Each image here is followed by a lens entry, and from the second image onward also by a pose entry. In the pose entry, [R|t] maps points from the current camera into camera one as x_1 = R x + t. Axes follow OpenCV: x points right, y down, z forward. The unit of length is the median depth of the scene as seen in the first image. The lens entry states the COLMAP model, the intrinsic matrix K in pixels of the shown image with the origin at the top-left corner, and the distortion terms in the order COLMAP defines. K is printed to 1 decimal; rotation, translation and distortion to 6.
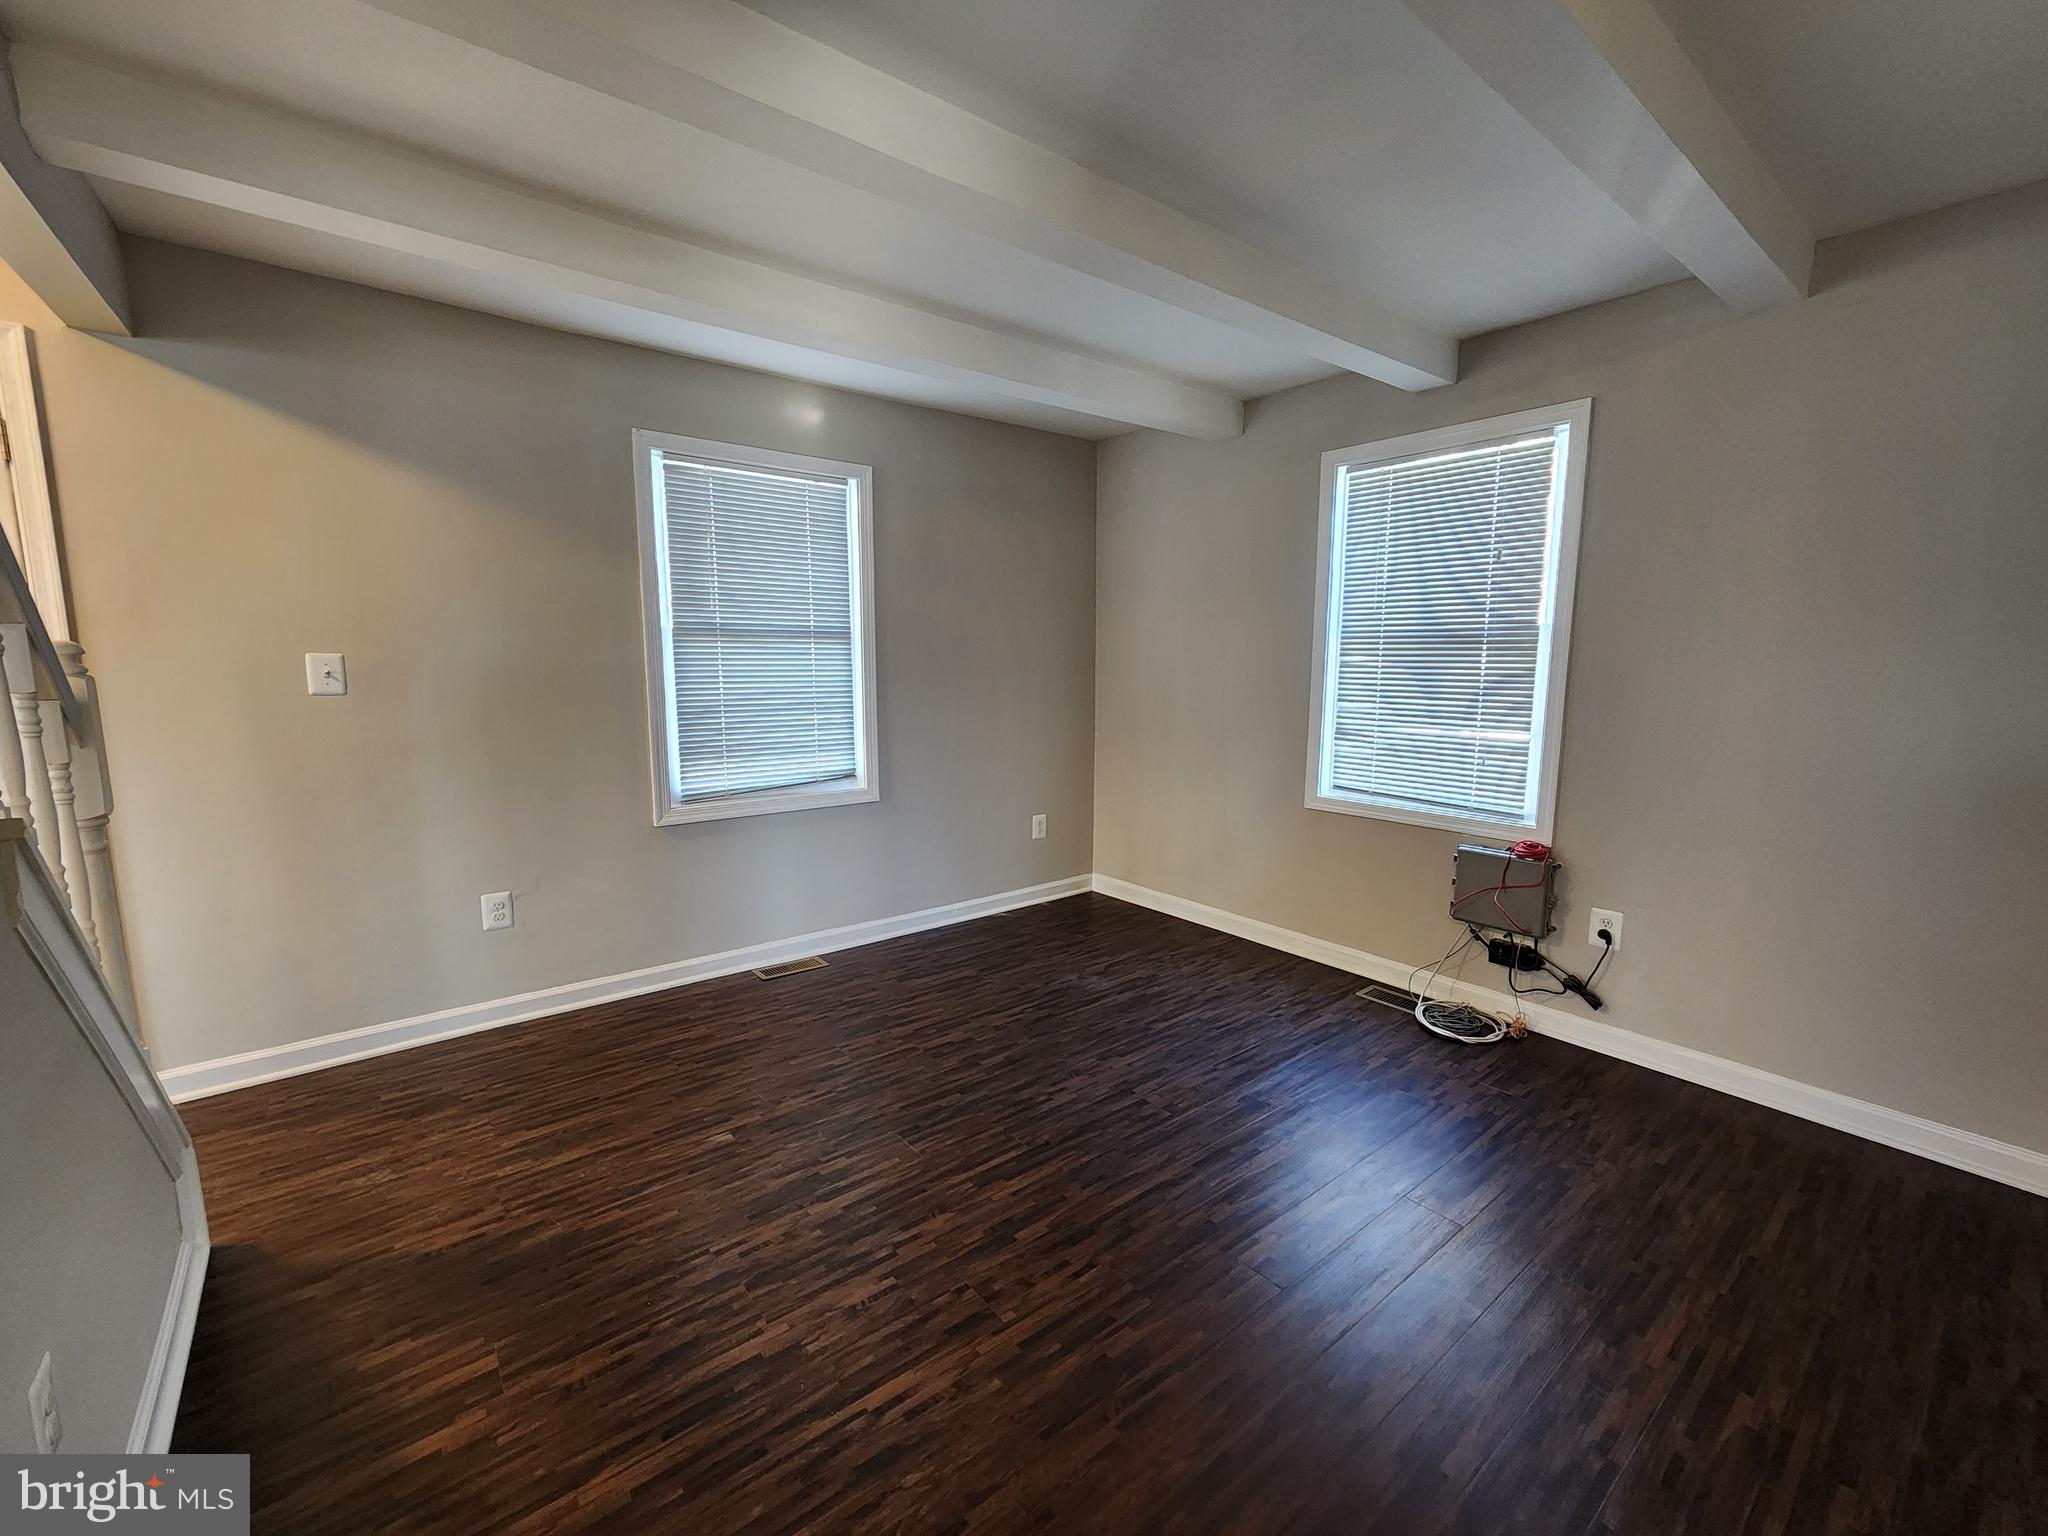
lens RADIAL K [[849.3, 0, 1025.2], [0, 849.3, 766.6], [0, 0, 1]] dist [-0.000789, 0.001375]
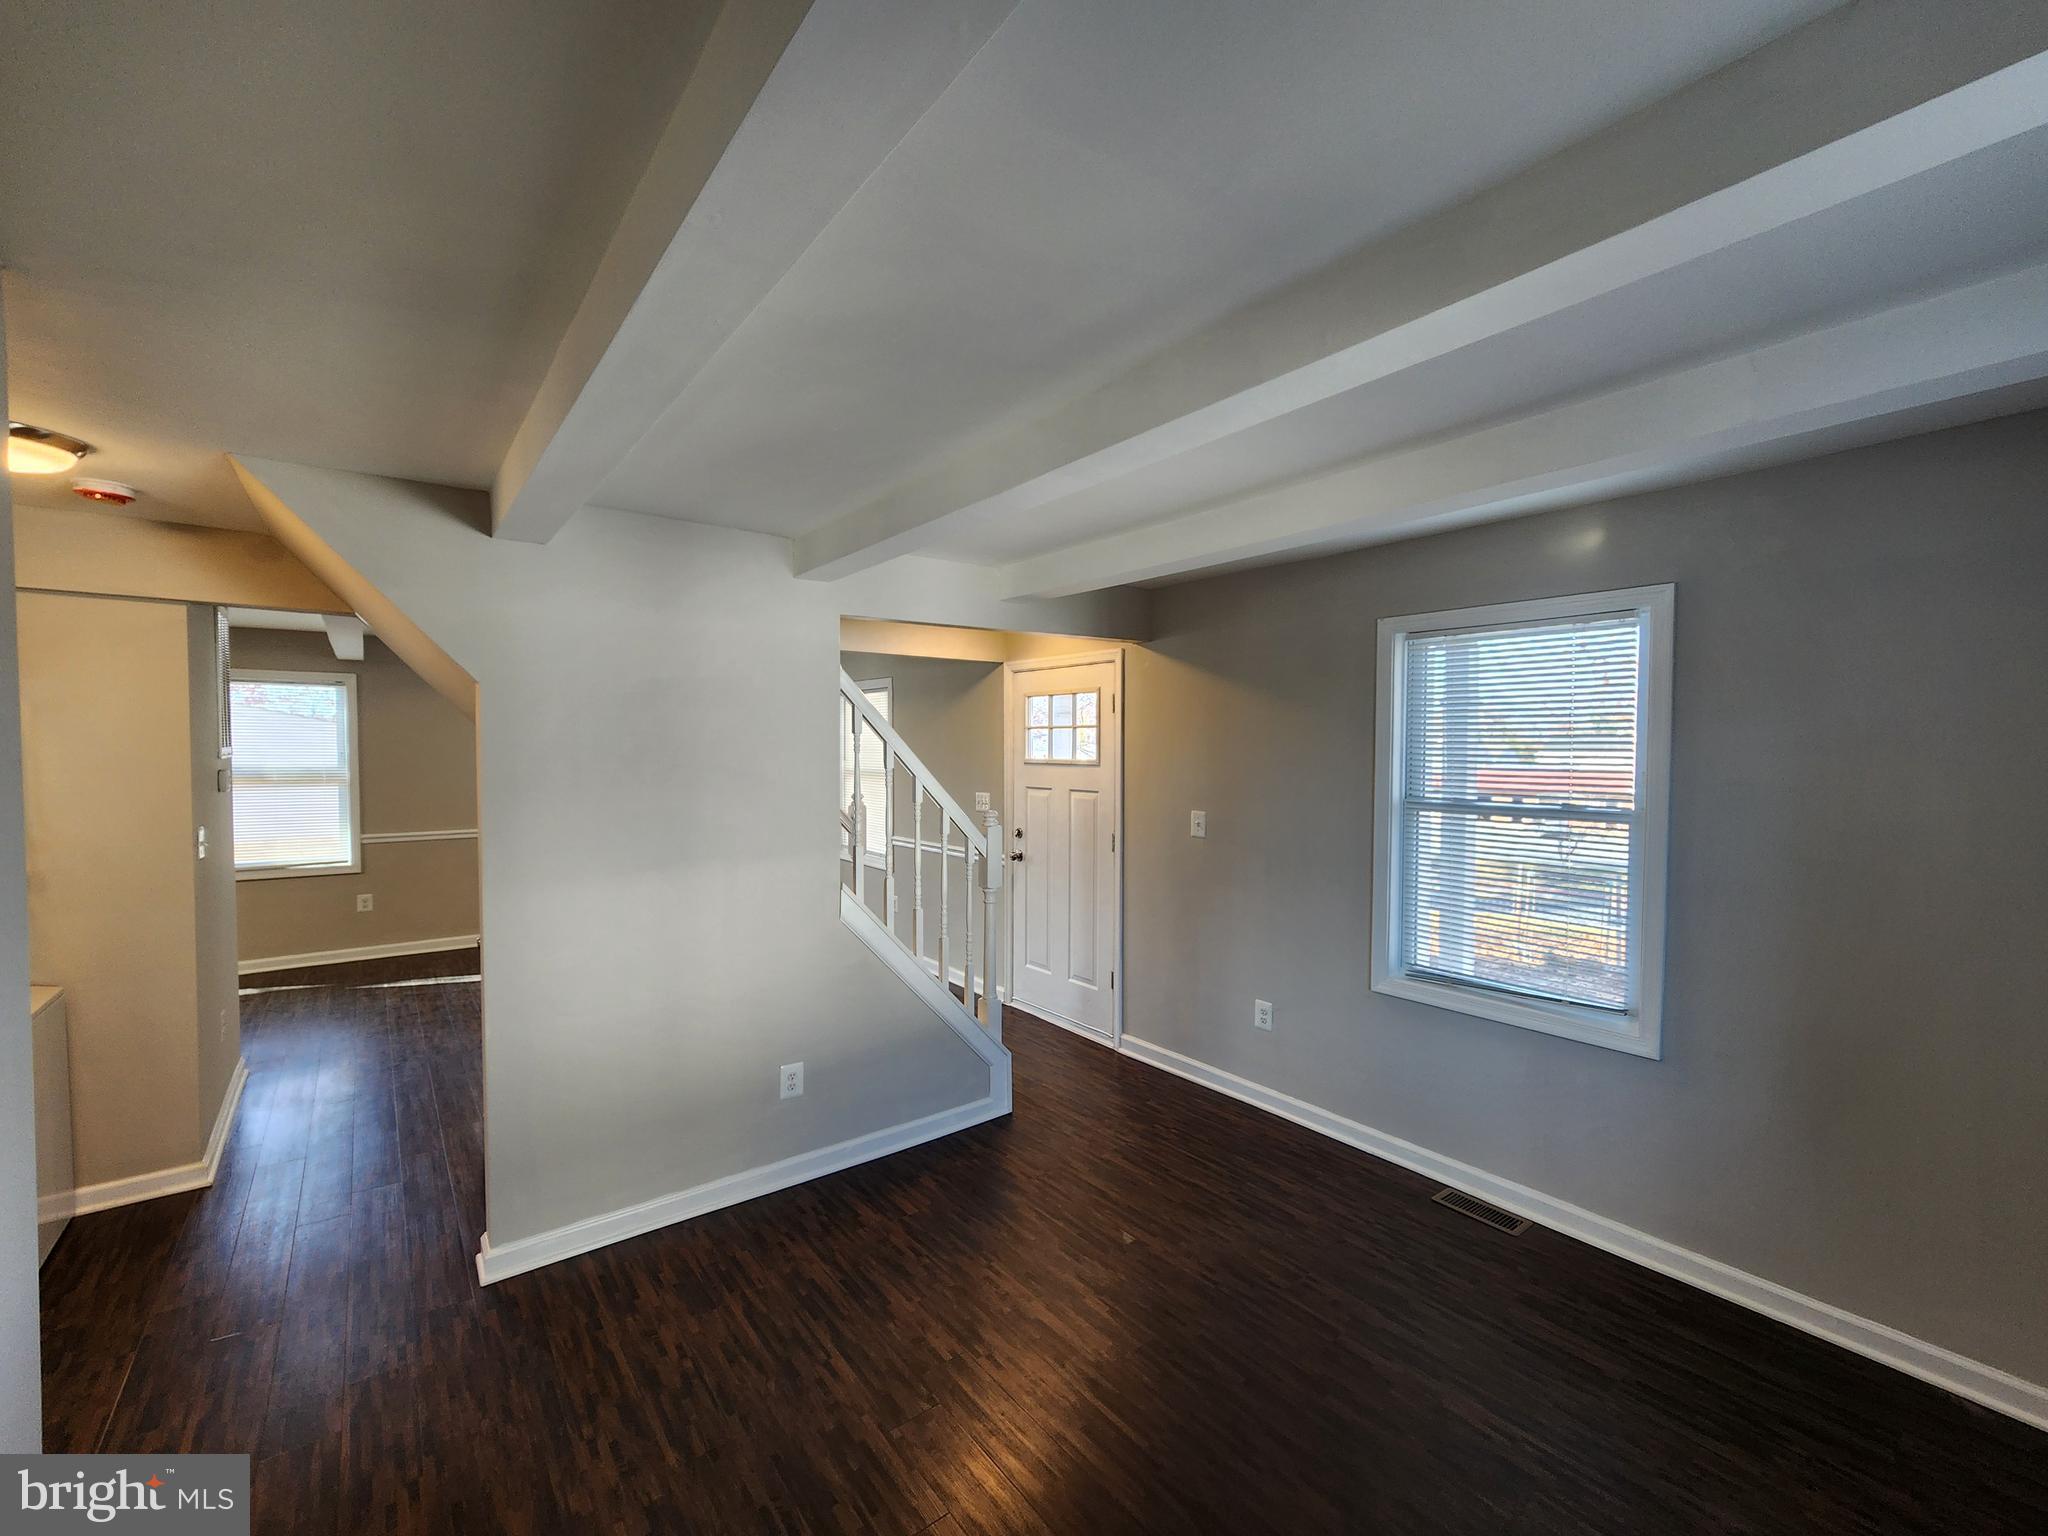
lens RADIAL K [[849.3, 0, 1025.2], [0, 849.3, 766.6], [0, 0, 1]] dist [-0.000789, 0.001375]
pose [[0.001010, 0.019000, -0.999819, 0.945294], [-0.141644, 0.989742, 0.018666, -0.252051], [0.989917, 0.141600, 0.003691, 0.878694]]
